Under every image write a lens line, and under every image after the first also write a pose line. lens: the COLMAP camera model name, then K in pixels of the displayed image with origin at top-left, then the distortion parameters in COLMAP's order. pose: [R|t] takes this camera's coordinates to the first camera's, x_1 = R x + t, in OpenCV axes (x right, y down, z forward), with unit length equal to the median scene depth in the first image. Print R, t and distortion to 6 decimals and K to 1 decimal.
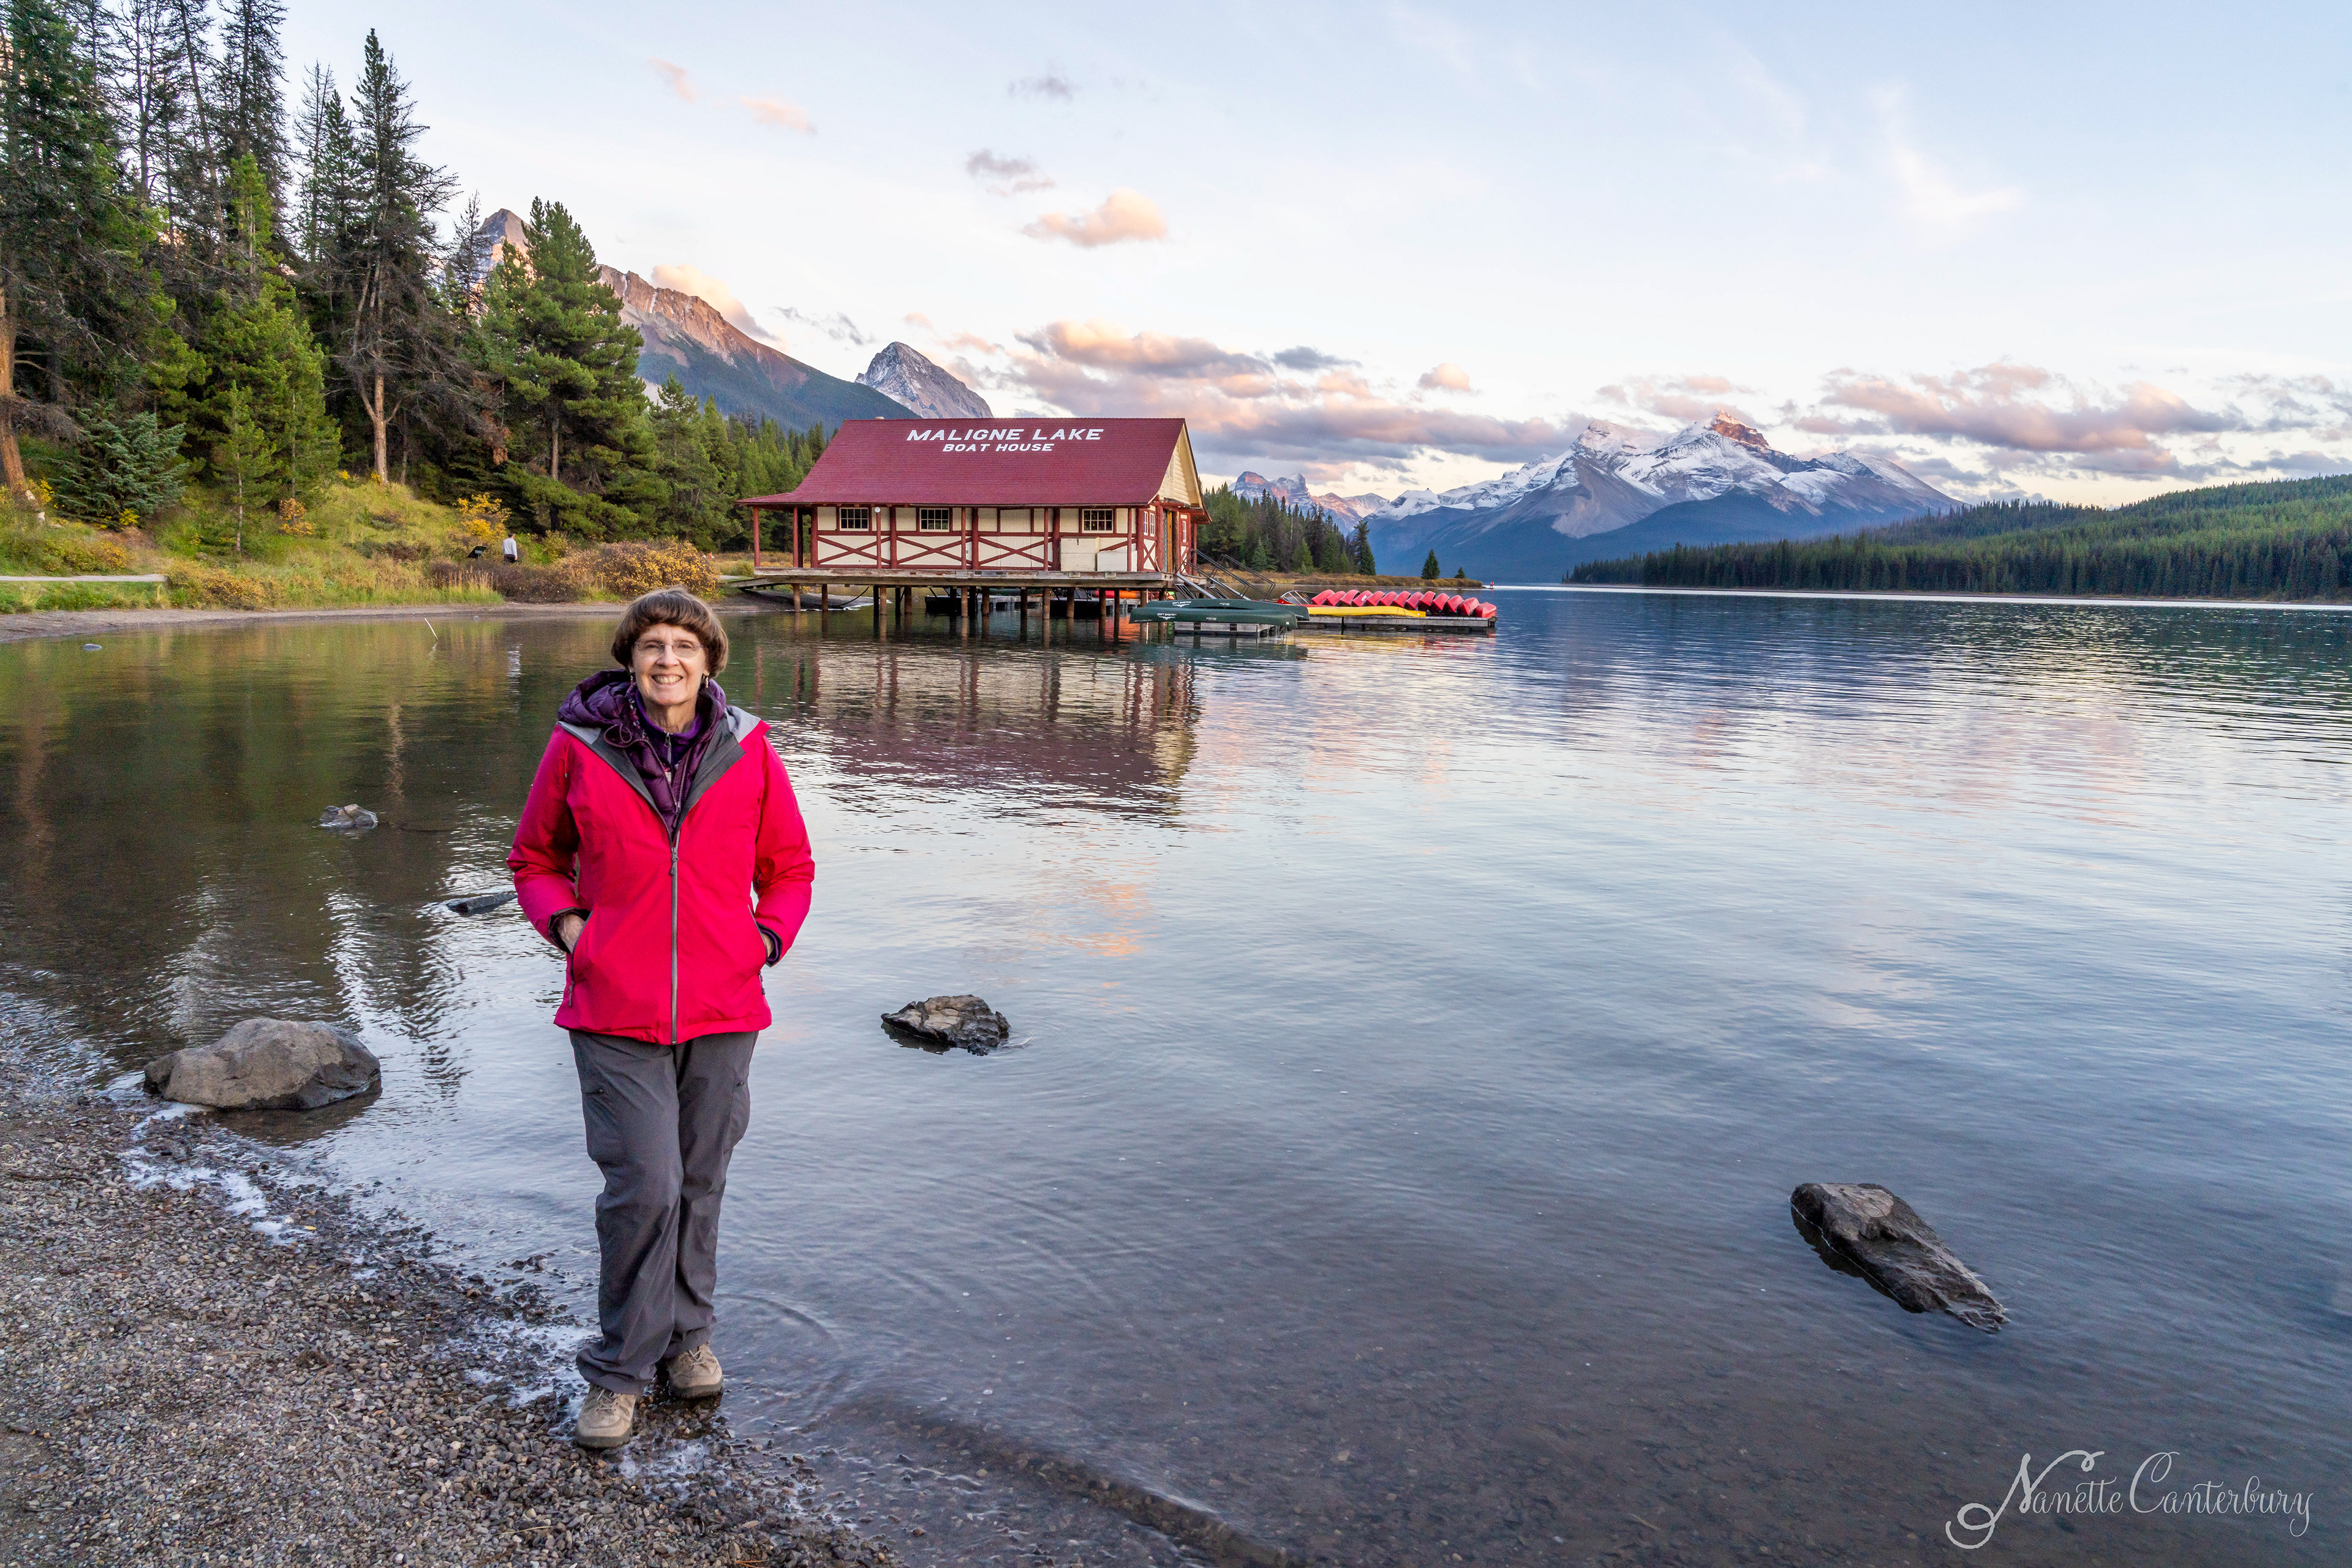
lens RADIAL K [[1657.0, 0, 1179.5], [0, 1657.0, 807.7], [0, 0, 1]] dist [-0.015571, 0.006112]
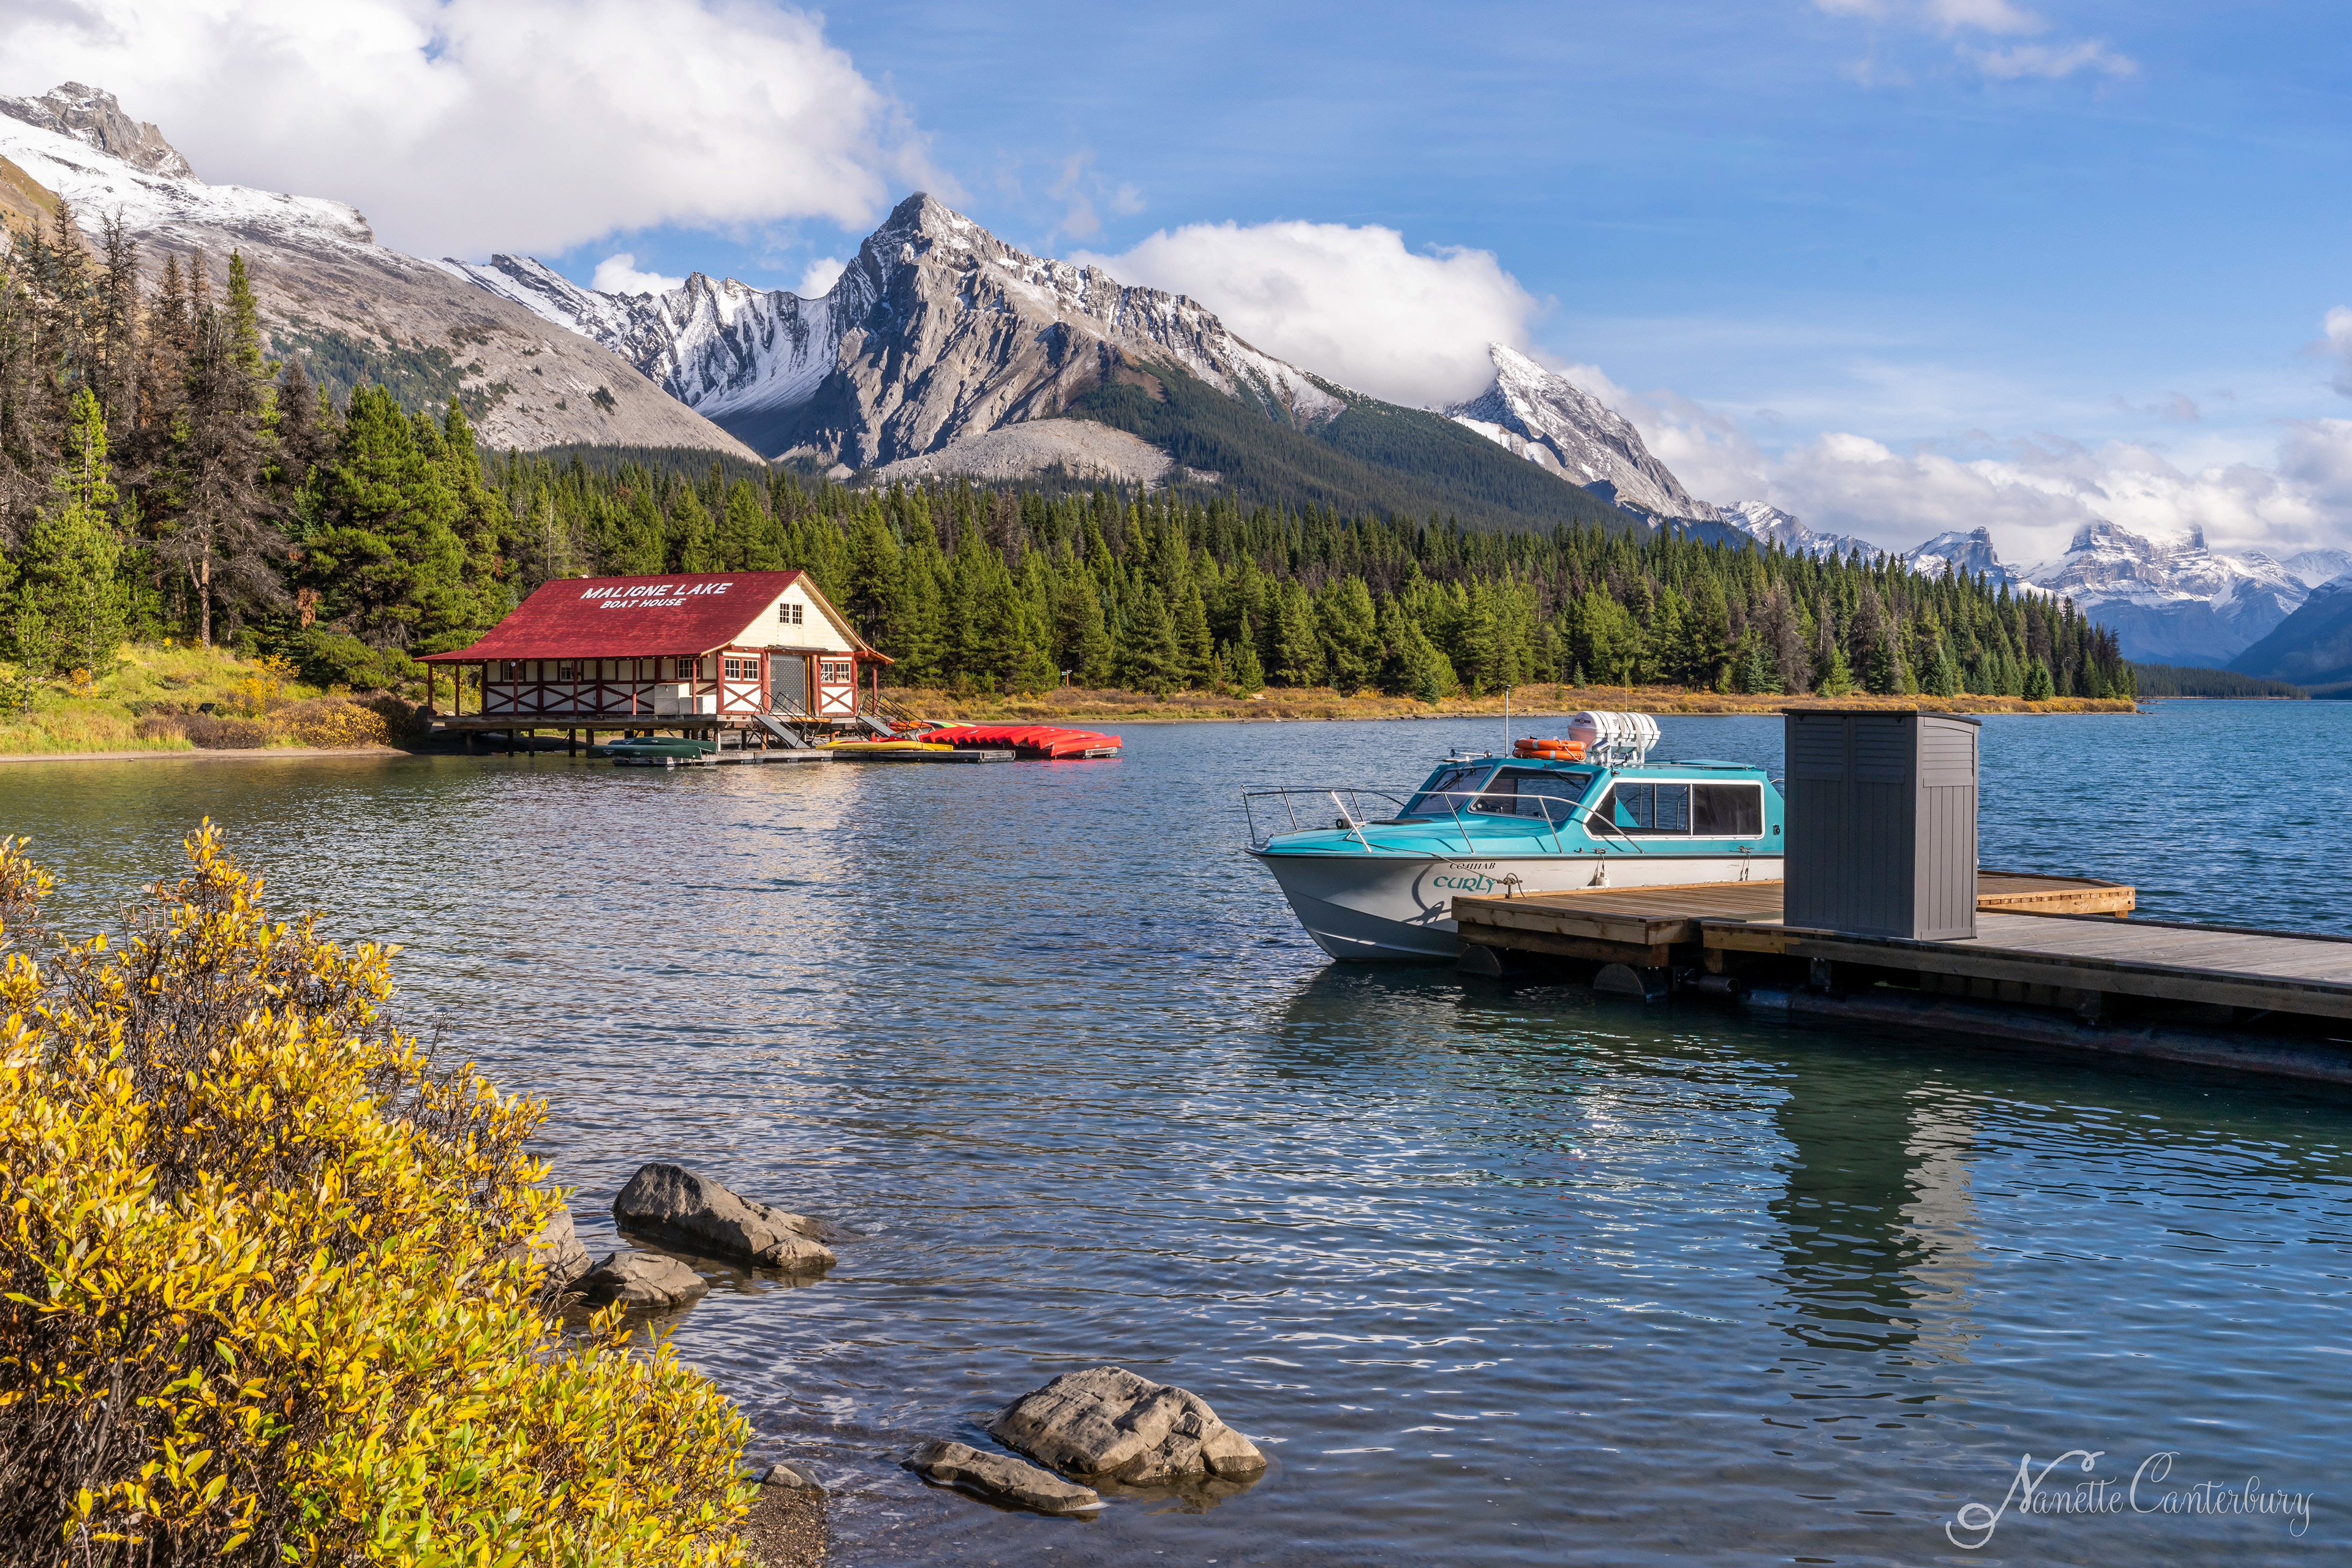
lens RADIAL K [[2909.3, 0, 1174.7], [0, 2909.3, 782.2], [0, 0, 1]] dist [-0.016765, -0.023751]
pose [[0.942009, -0.011877, -0.335378, 0.811916], [-0.025917, 0.993814, -0.107993, 0.093377], [0.334586, 0.110422, 0.935873, -0.631557]]
